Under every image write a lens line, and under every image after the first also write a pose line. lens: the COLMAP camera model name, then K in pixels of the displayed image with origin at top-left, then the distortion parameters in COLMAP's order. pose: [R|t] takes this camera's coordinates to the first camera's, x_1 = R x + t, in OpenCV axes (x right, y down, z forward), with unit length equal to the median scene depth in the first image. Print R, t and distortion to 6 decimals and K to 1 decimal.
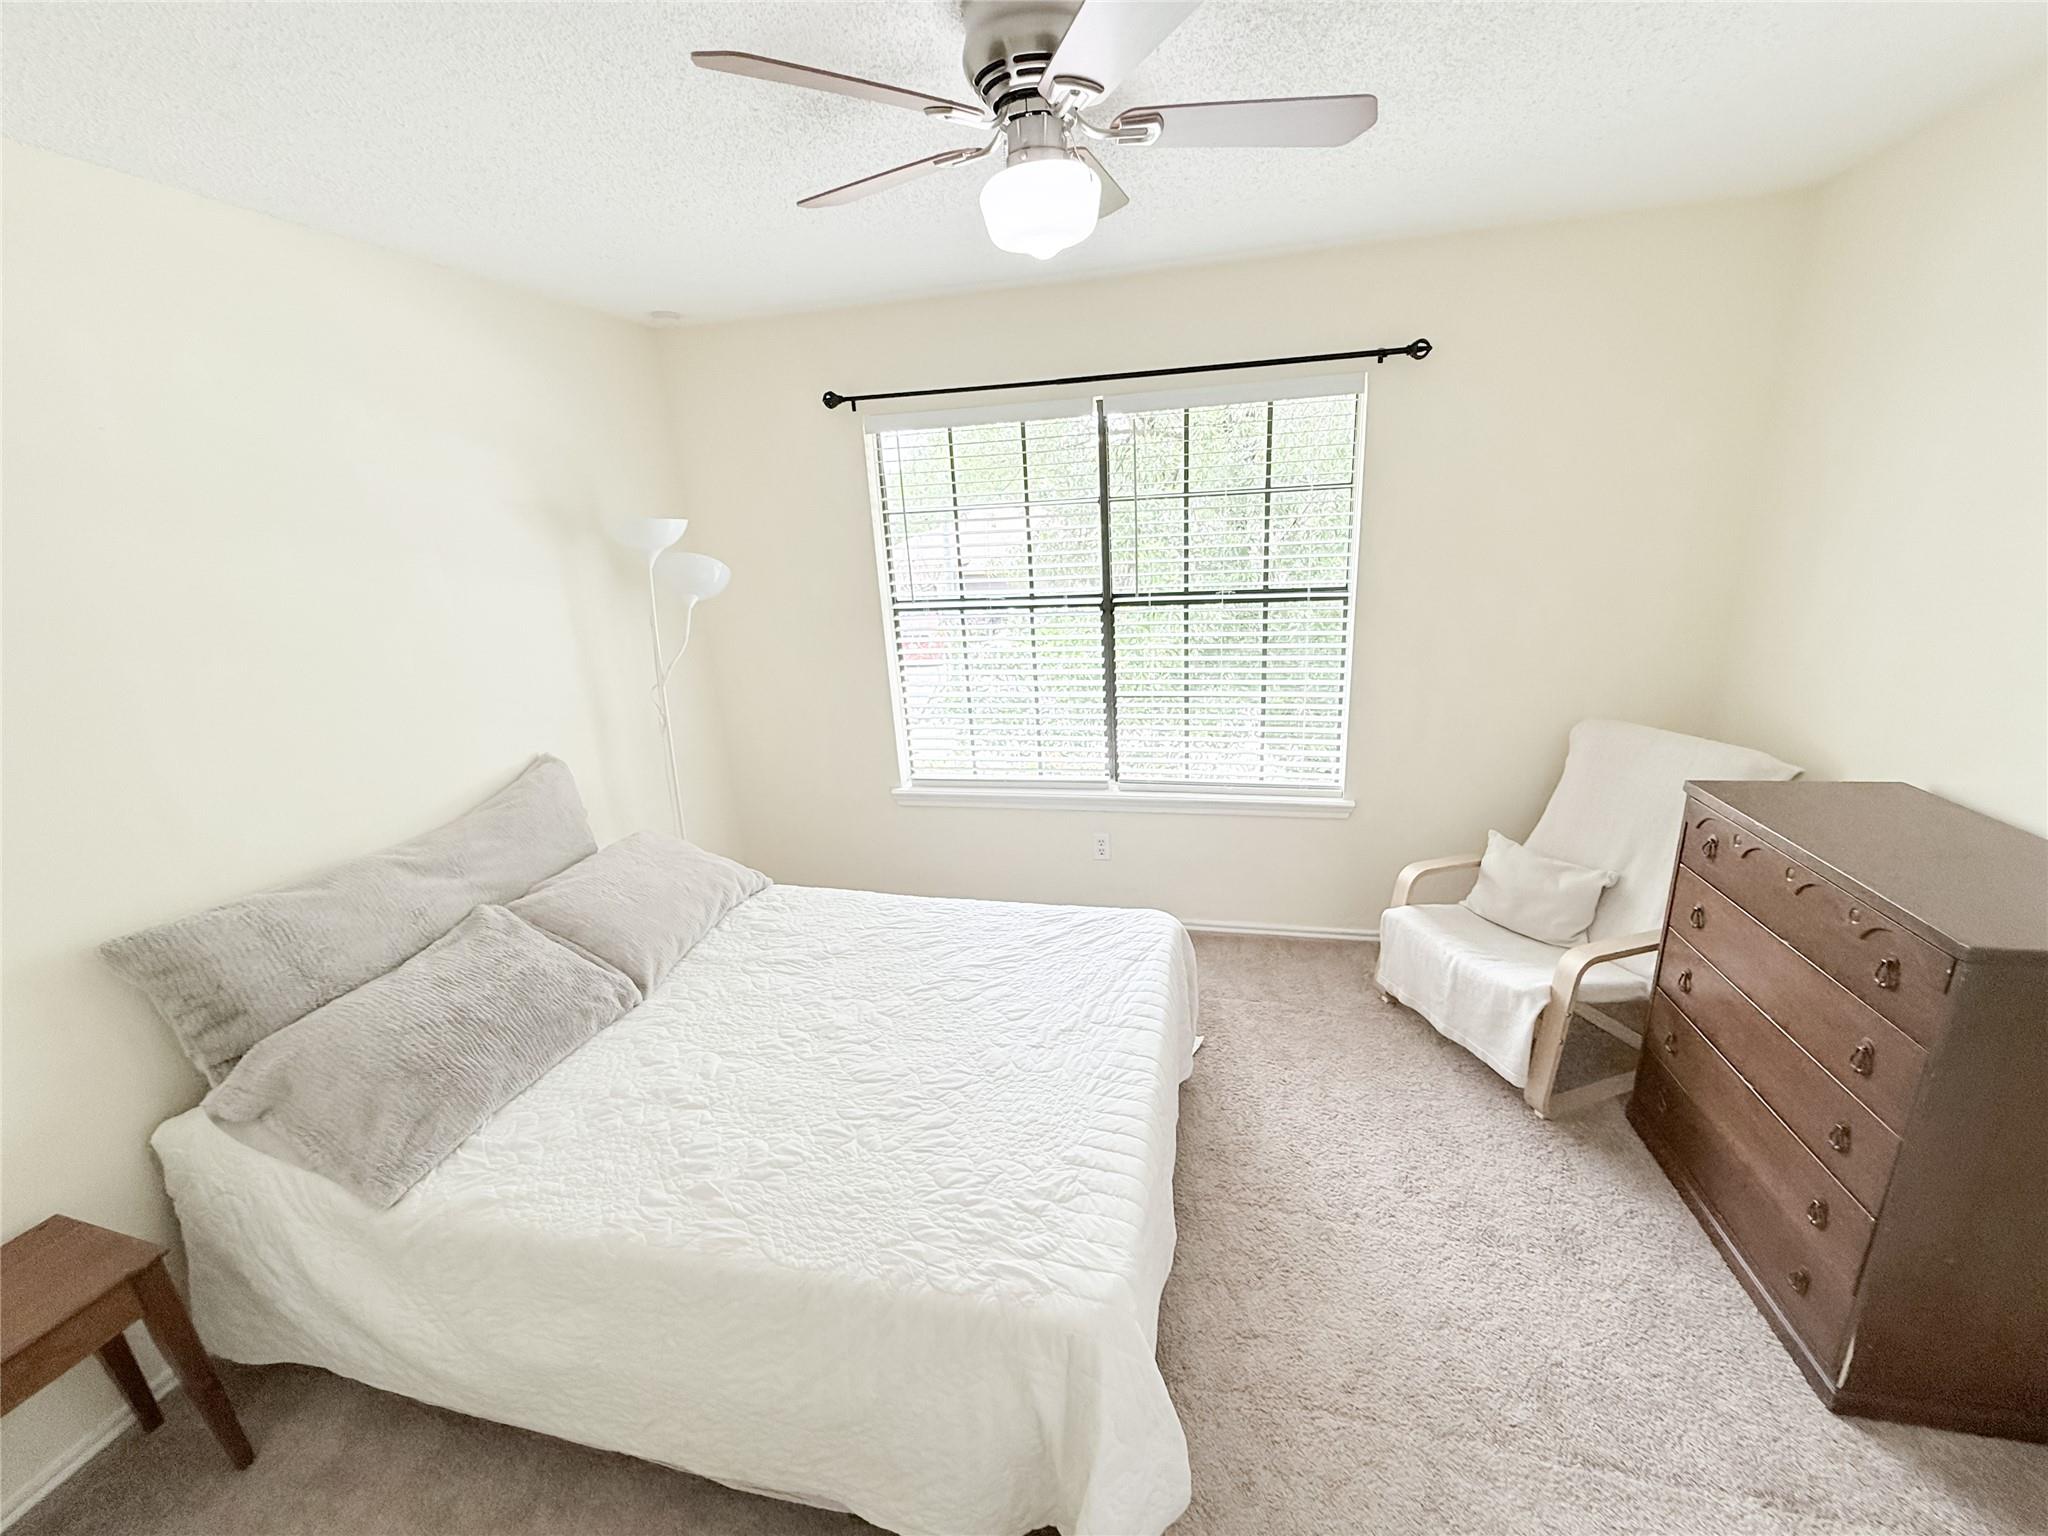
lens RADIAL K [[828.3, 0, 1027.1], [0, 828.3, 764.5], [0, 0, 1]] dist [0.000650, -0.000150]
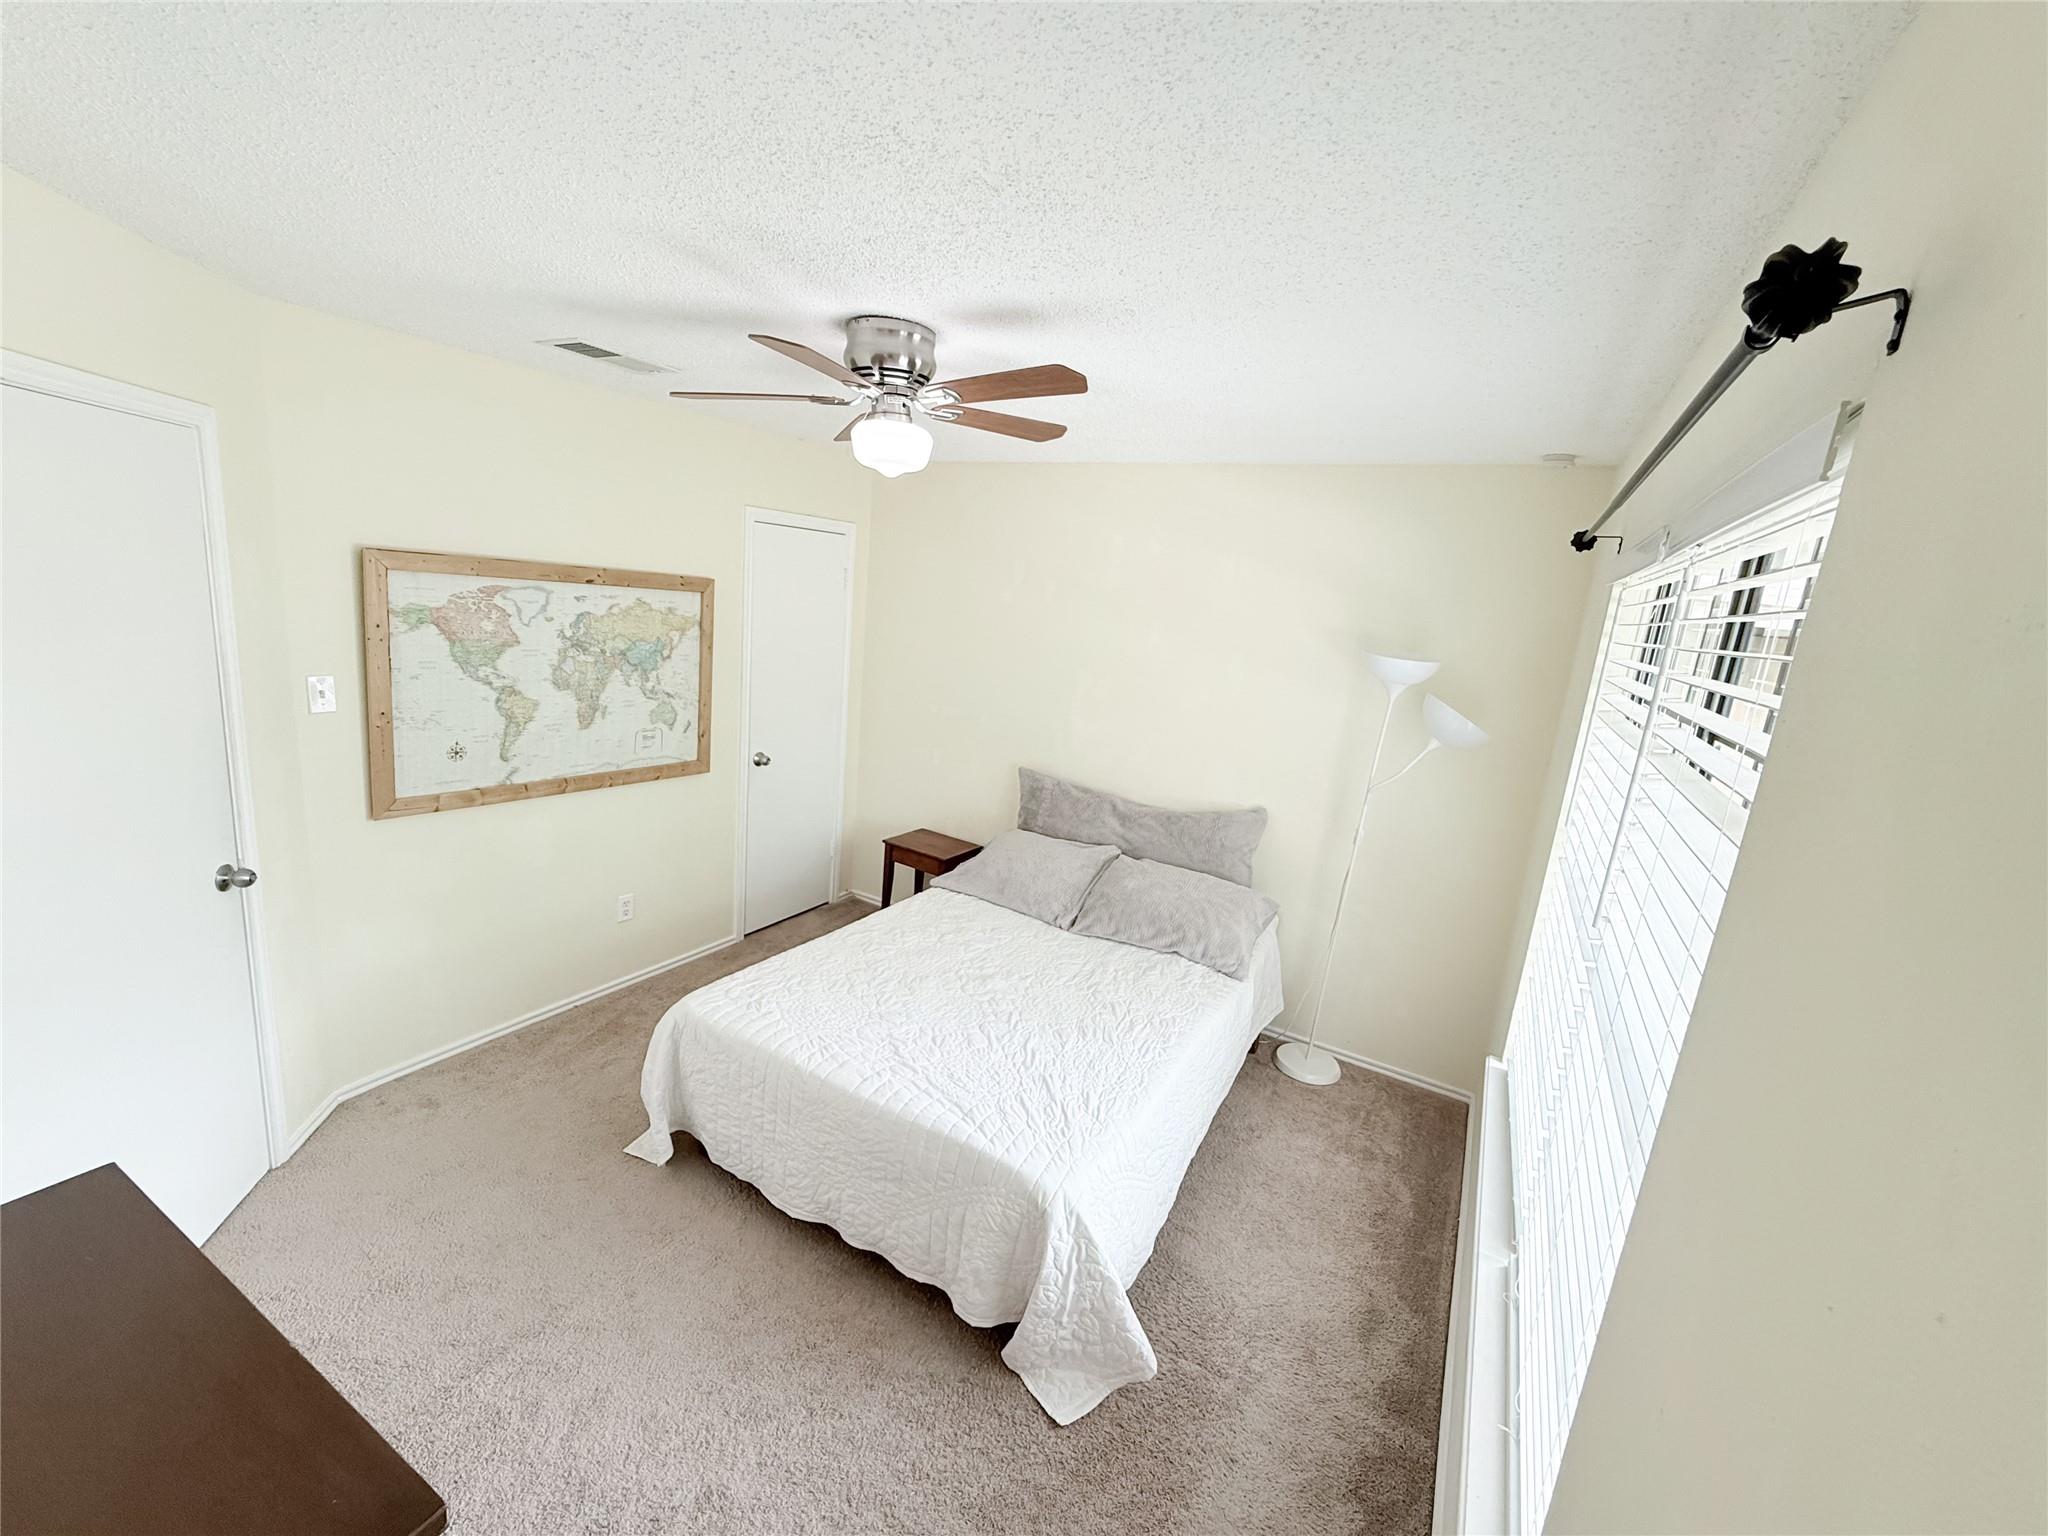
lens RADIAL K [[828.3, 0, 1027.1], [0, 828.3, 764.5], [0, 0, 1]] dist [0.000650, -0.000150]
pose [[-0.300064, 0.223568, -0.927351, 0.831653], [-0.350221, 0.878440, 0.325098, -0.417844], [0.887303, 0.422328, -0.185289, 0.977456]]
